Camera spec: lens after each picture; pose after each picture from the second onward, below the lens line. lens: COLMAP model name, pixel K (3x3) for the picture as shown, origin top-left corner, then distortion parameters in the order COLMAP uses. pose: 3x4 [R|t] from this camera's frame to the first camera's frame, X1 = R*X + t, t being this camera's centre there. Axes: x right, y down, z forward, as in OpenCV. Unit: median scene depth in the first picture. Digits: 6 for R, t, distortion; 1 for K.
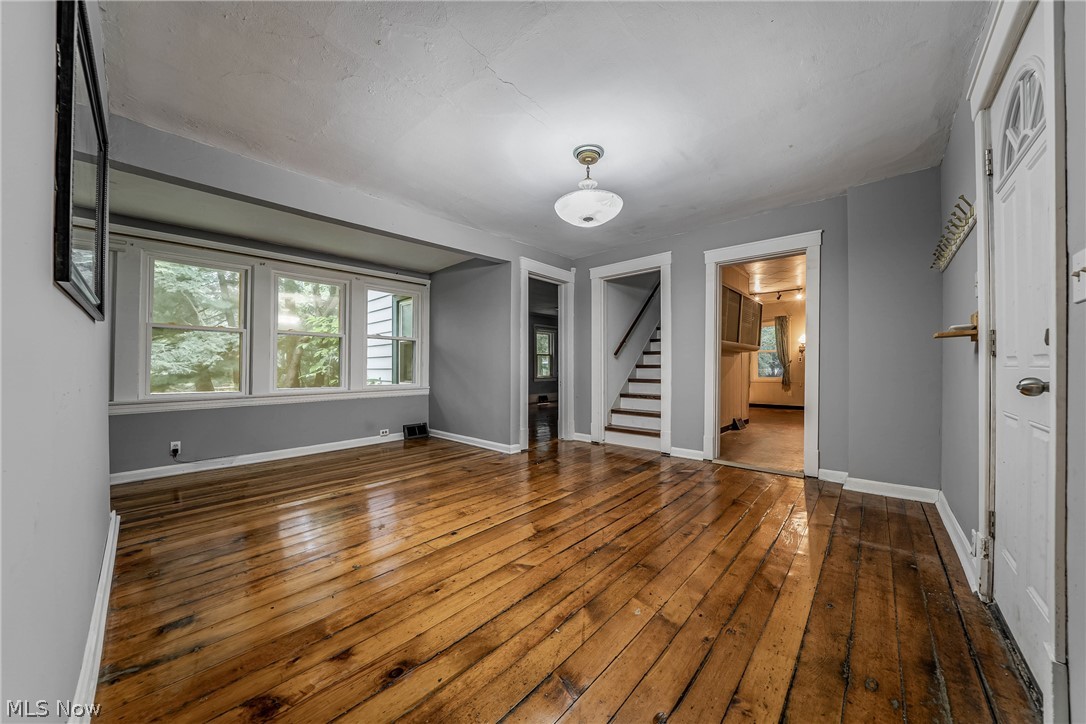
lens RADIAL K [[378.0, 0, 543.9], [0, 378.0, 364.8], [0, 0, 1]] dist [-0.019723, 0.000132]
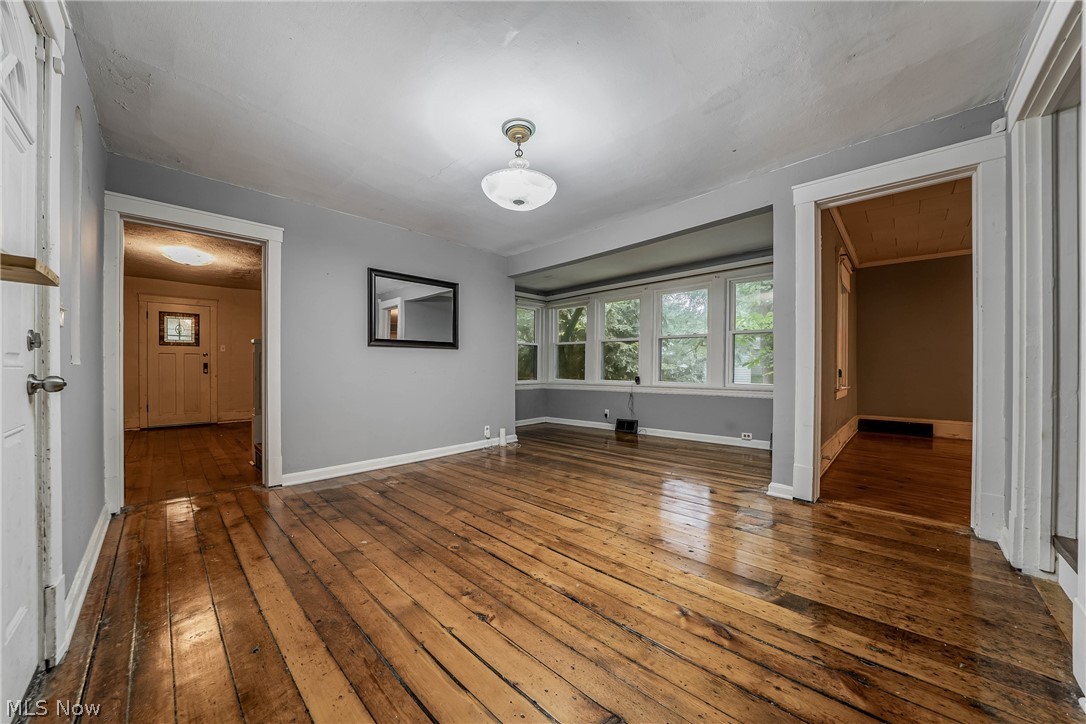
lens RADIAL K [[378.0, 0, 543.5], [0, 378.0, 366.4], [0, 0, 1]] dist [-0.019723, 0.000132]
pose [[-0.035118, 0.002943, -0.999379, 0.728653], [0.011078, 0.999935, 0.002556, 0.004058], [0.999322, -0.010981, -0.035148, 0.775534]]
